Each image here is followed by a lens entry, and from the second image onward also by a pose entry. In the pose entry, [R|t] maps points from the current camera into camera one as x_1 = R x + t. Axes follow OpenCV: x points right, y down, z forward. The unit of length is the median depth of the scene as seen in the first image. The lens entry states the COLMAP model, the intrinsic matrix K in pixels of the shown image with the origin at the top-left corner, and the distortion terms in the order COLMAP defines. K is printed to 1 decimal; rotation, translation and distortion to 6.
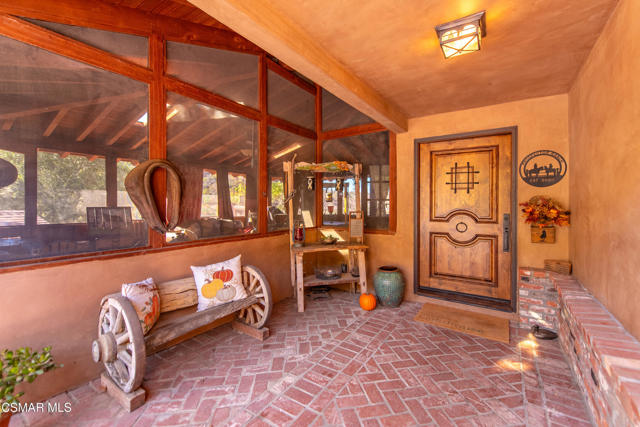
lens RADIAL K [[281.0, 0, 318.1], [0, 281.0, 202.3], [0, 0, 1]] dist [0.001453, -0.000064]
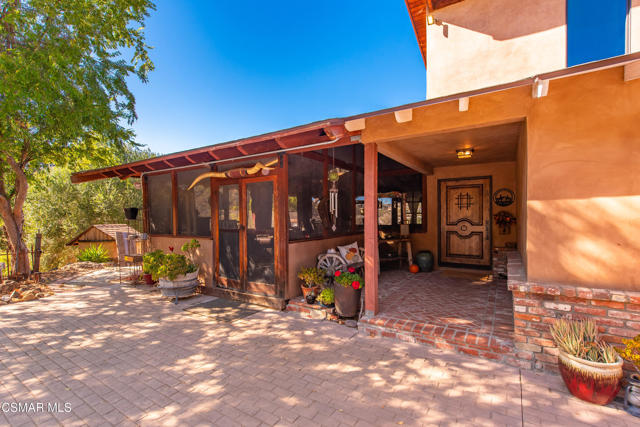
lens RADIAL K [[293.4, 0, 320.2], [0, 293.4, 216.1], [0, 0, 1]] dist [-0.001955, -0.000468]
pose [[0.999528, -0.008385, 0.029555, -0.492592], [0.008328, 0.999963, 0.002063, -0.001216], [-0.029571, -0.001816, 0.999561, -0.900347]]
